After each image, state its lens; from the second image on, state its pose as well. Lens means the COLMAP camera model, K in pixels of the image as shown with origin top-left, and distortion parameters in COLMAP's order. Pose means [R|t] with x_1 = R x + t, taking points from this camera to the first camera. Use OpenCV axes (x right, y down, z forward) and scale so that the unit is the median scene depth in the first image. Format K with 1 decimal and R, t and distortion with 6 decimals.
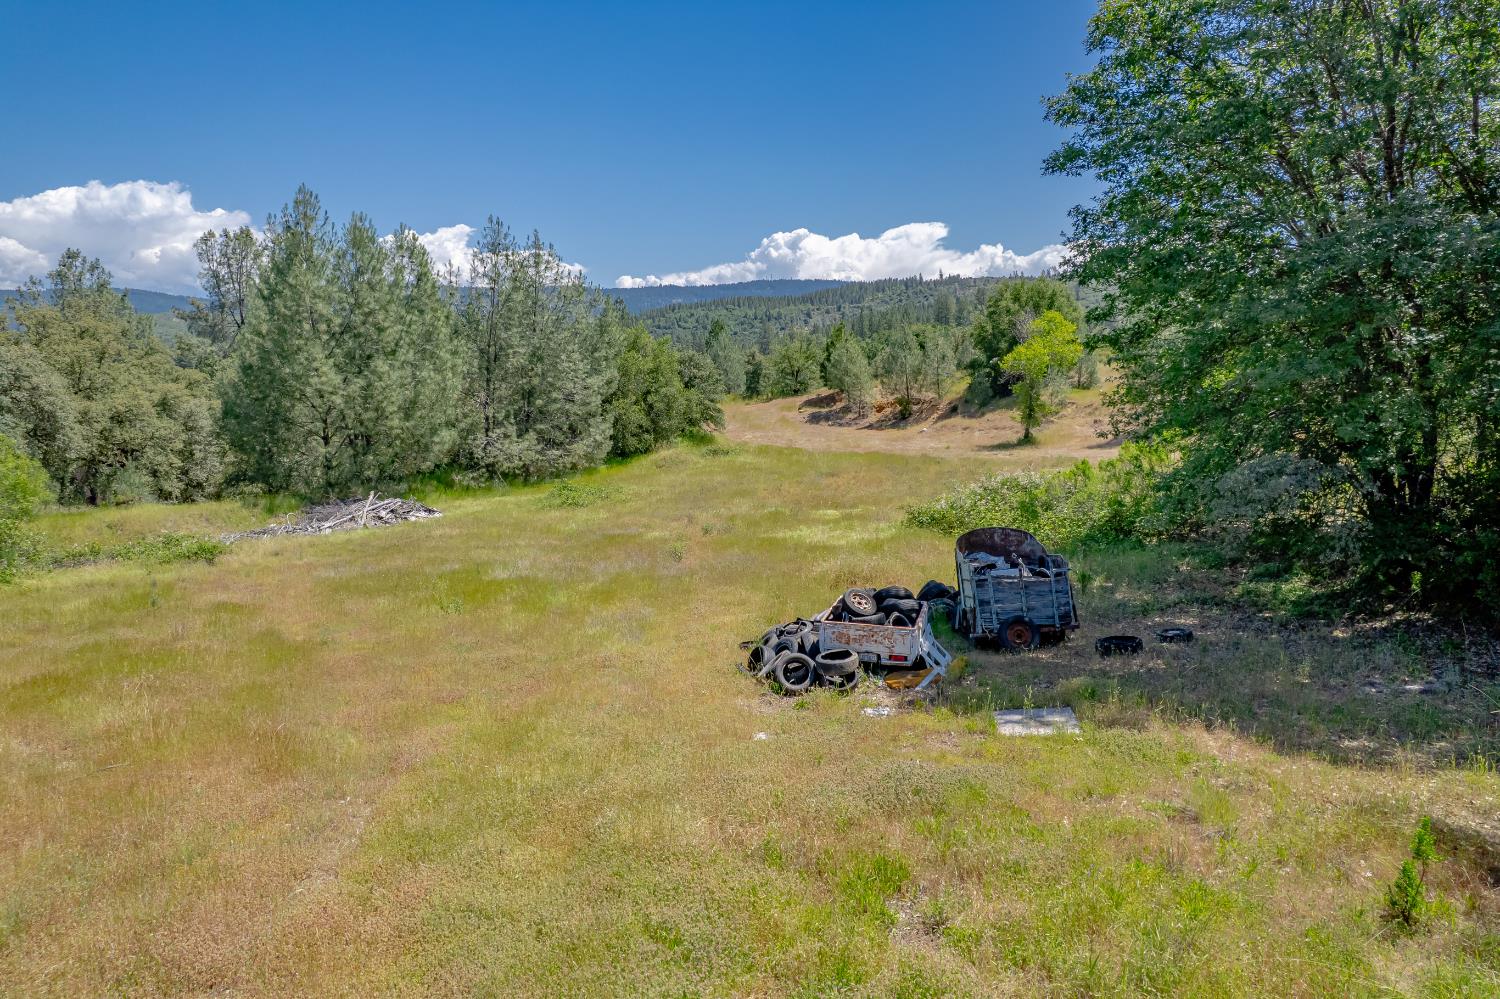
lens RADIAL K [[962.8, 0, 742.3], [0, 962.8, 515.7], [0, 0, 1]] dist [-0.071897, 0.062930]
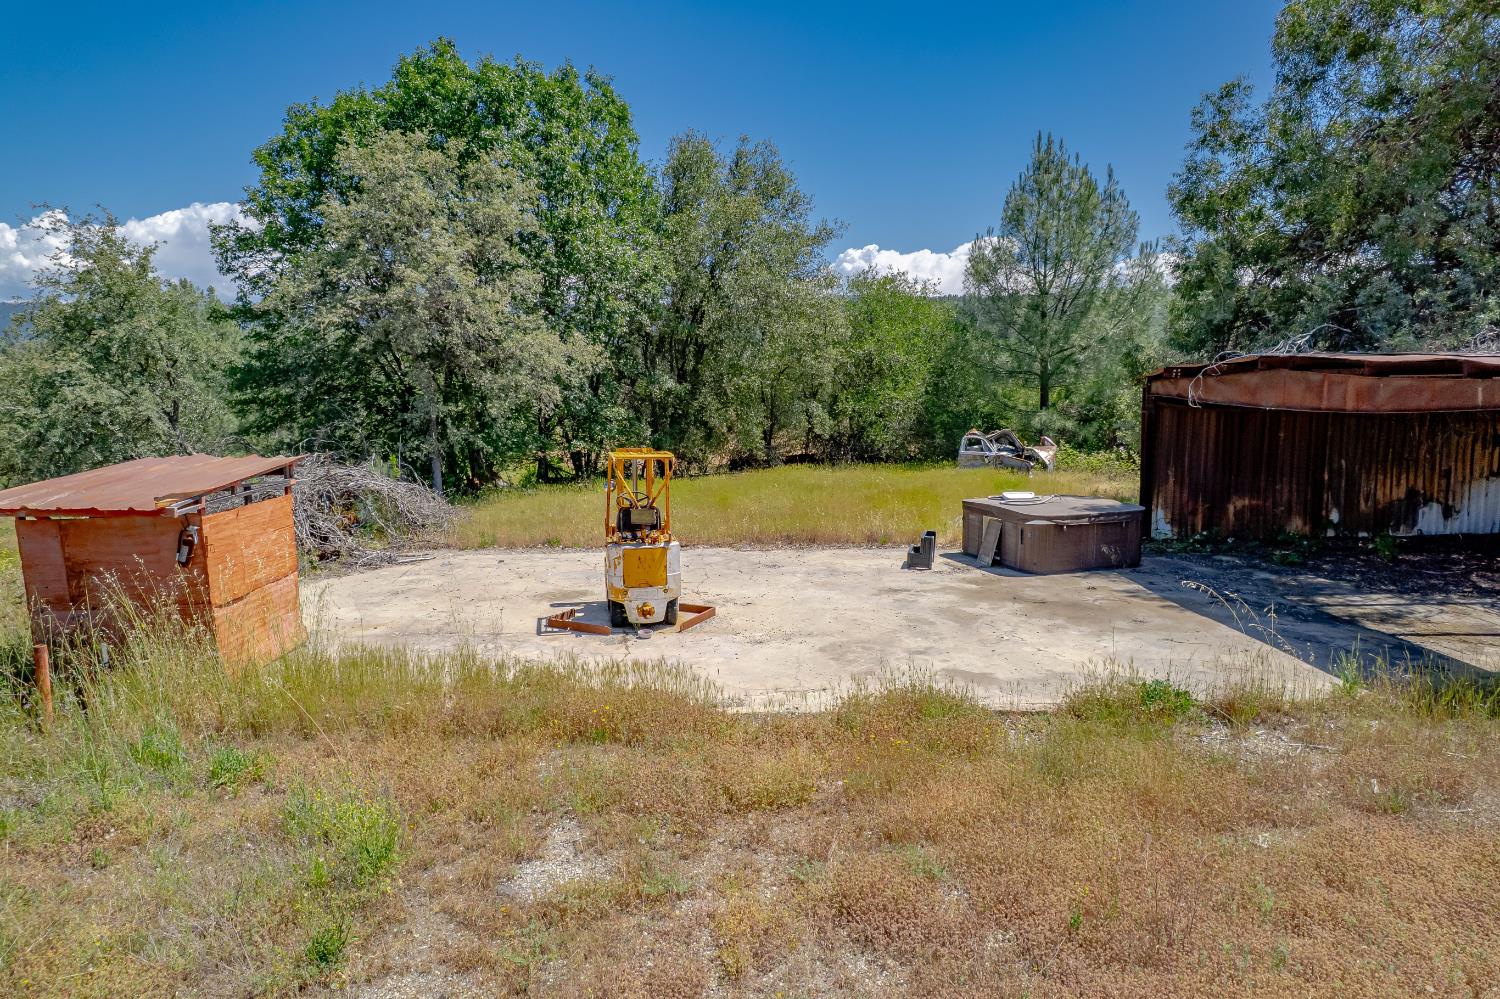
lens RADIAL K [[962.8, 0, 735.5], [0, 962.8, 503.4], [0, 0, 1]] dist [-0.071897, 0.062930]
pose [[0.996726, 0.014899, -0.079475, 0.265116], [-0.016981, 0.999528, -0.025586, 0.003788], [0.079056, 0.026852, 0.996508, -0.137783]]
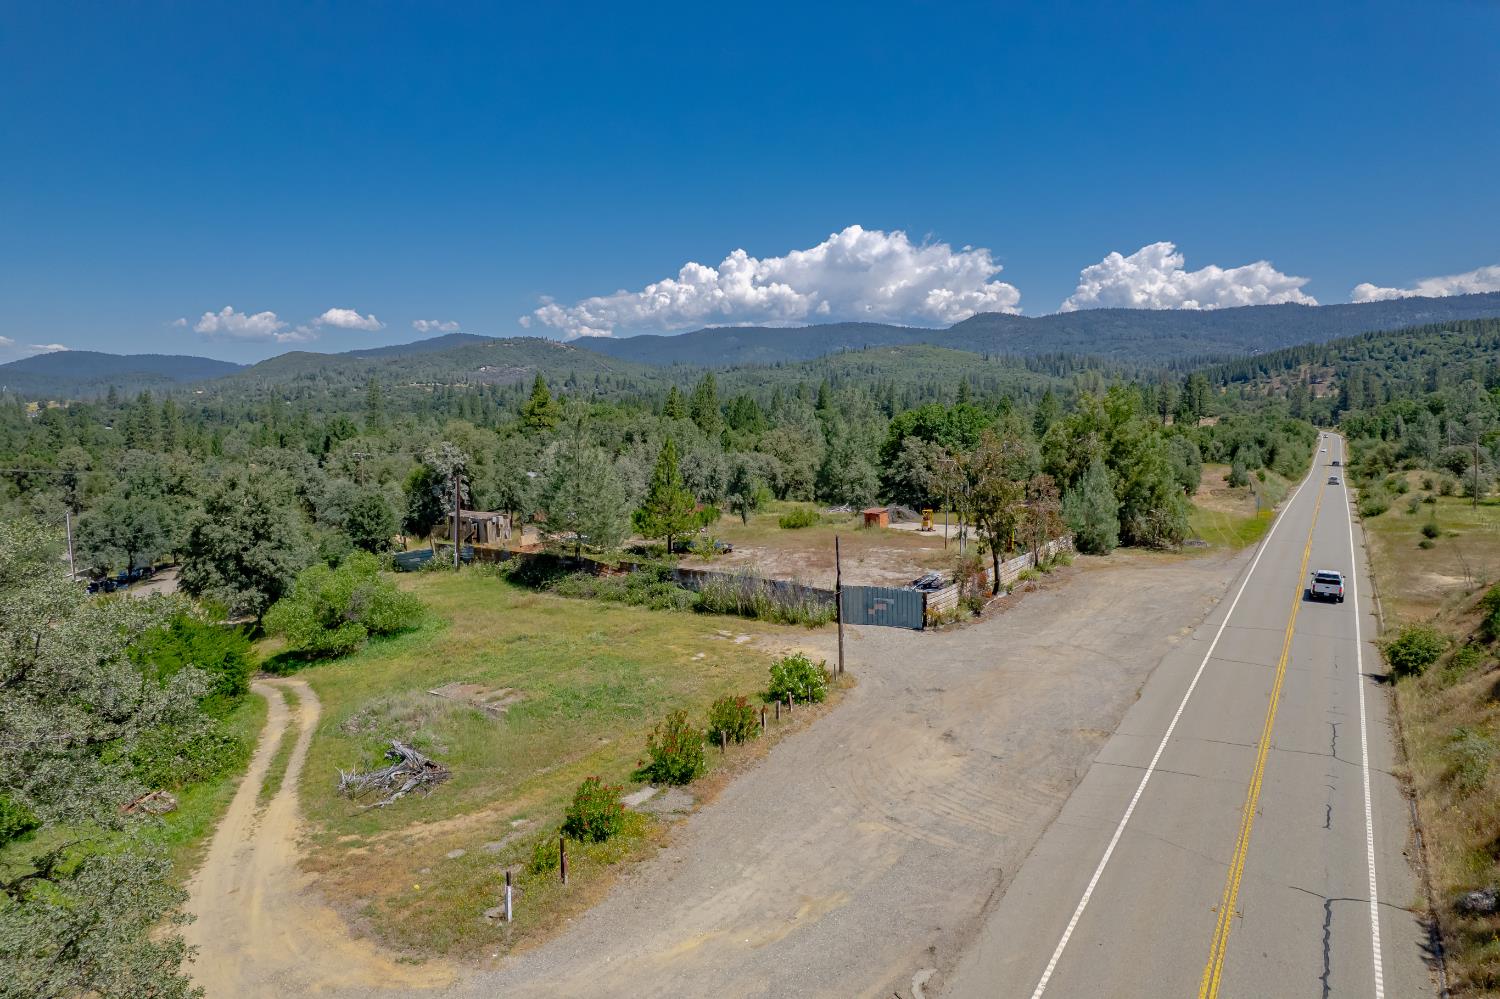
lens RADIAL K [[962.8, 0, 744.0], [0, 962.8, 490.4], [0, 0, 1]] dist [-0.071897, 0.062930]
pose [[0.769658, 0.068235, -0.634800, 0.754044], [-0.098720, 0.995034, -0.012735, 0.005989], [0.630778, 0.072469, 0.772572, -0.951280]]
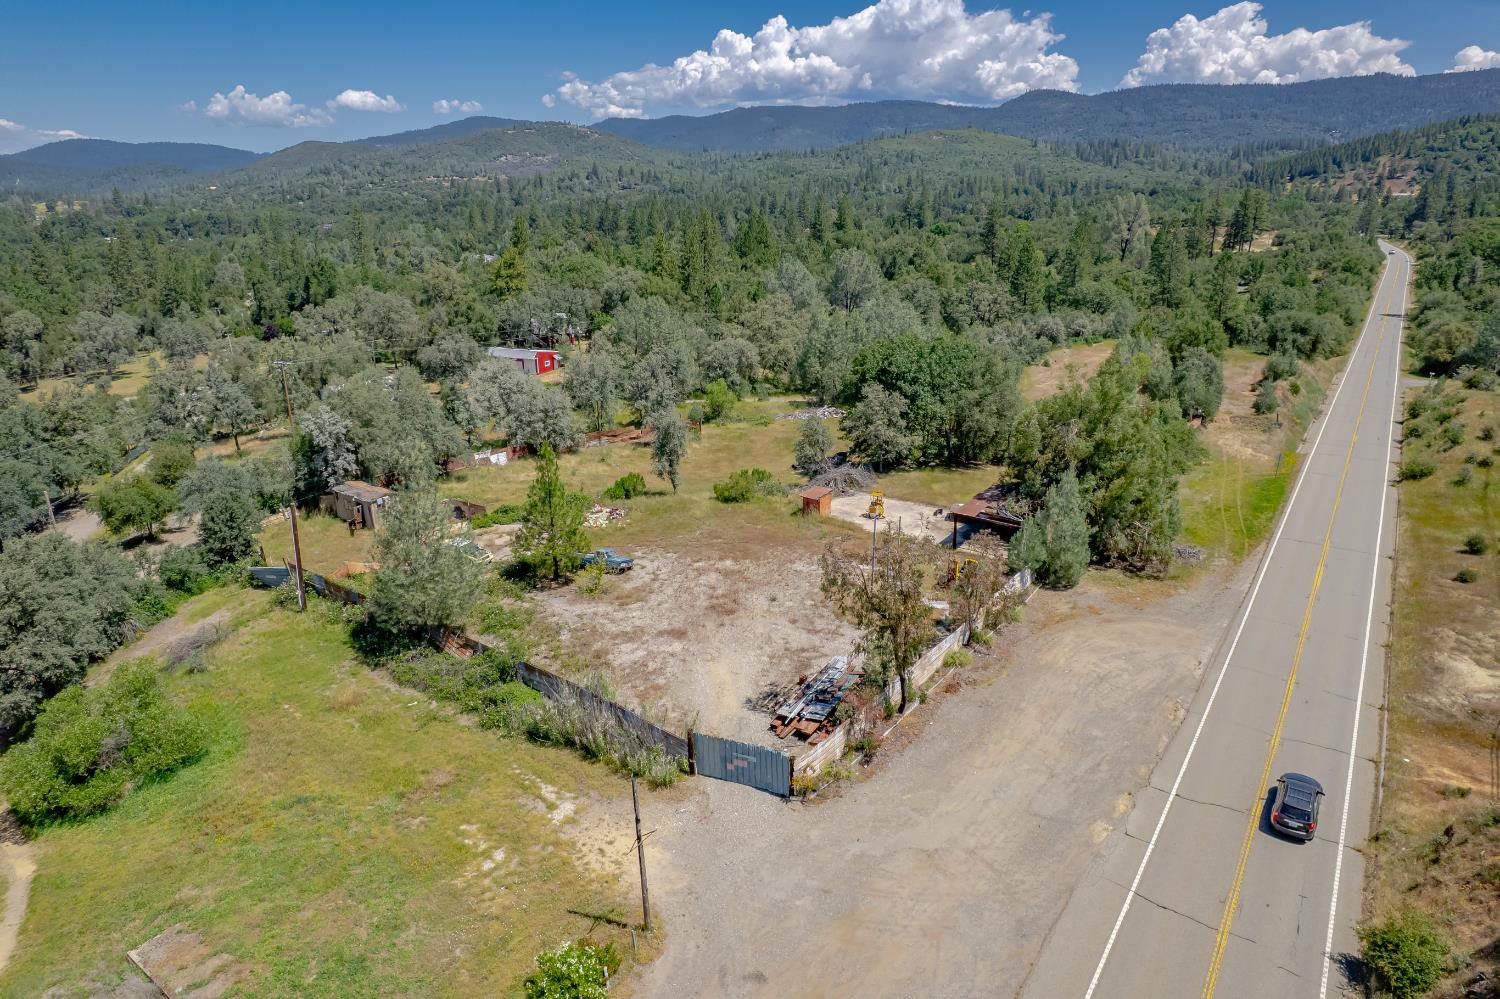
lens RADIAL K [[962.8, 0, 742.3], [0, 962.8, 500.2], [0, 0, 1]] dist [-0.071897, 0.062930]
pose [[0.744991, 0.213782, -0.631890, 0.718891], [-0.097729, 0.972014, 0.213632, -0.180327], [0.659877, -0.097401, 0.745034, -0.763910]]
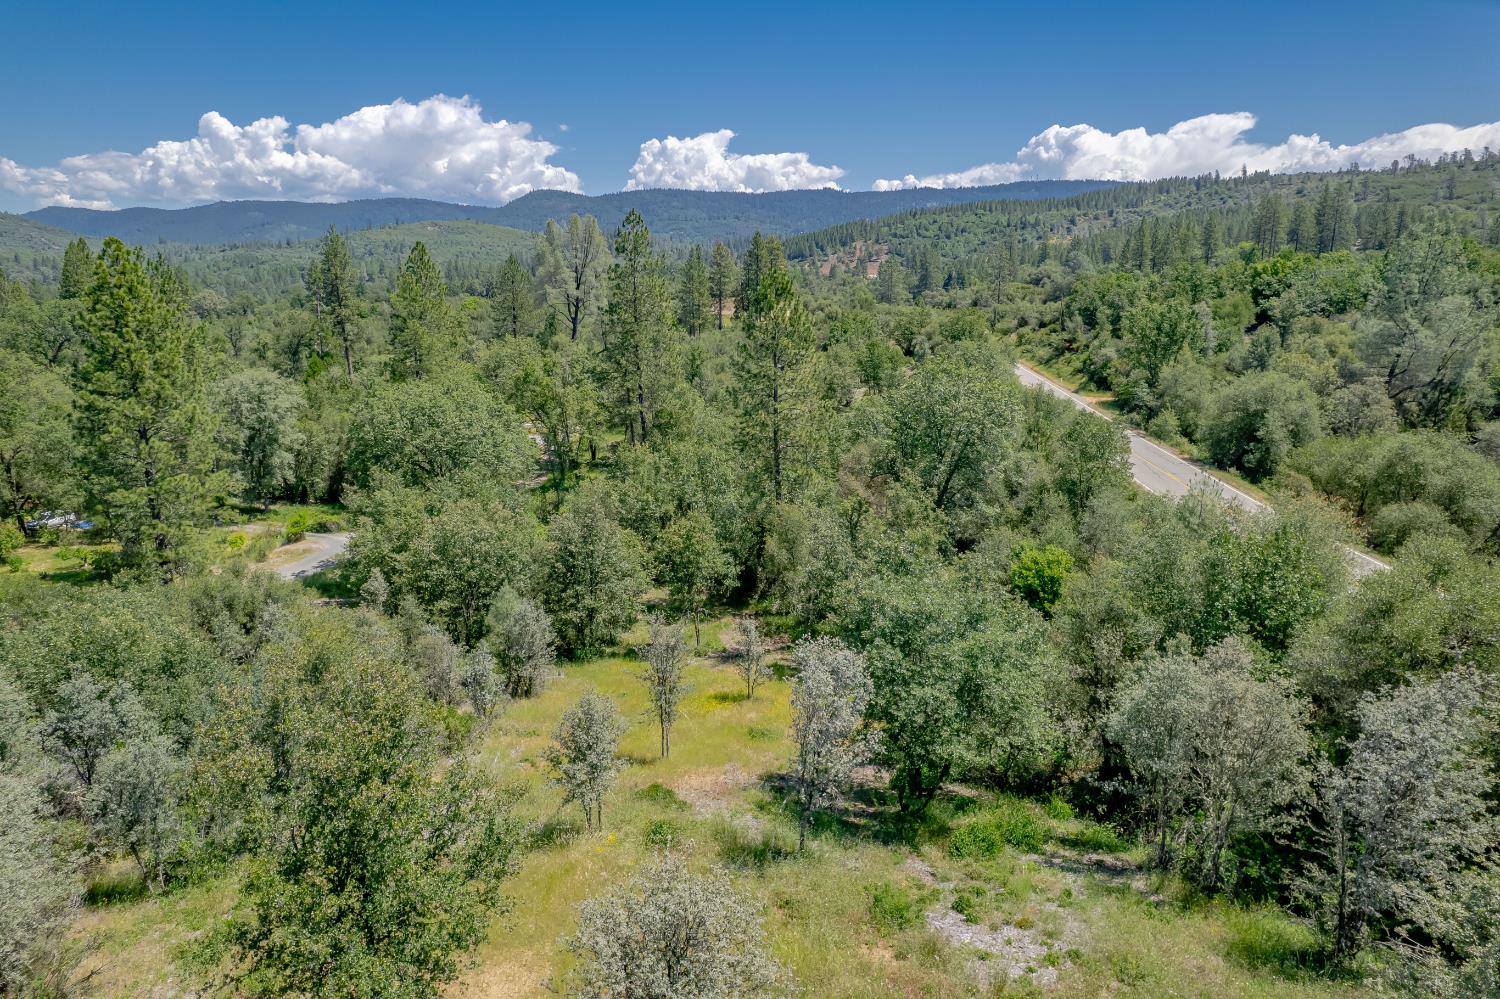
lens RADIAL K [[962.8, 0, 730.7], [0, 962.8, 505.3], [0, 0, 1]] dist [-0.071897, 0.062930]
pose [[0.964158, 0.066552, -0.256848, 0.134290], [-0.044734, 0.994948, 0.089879, -0.286778], [0.261532, -0.075168, 0.962263, 1.218141]]
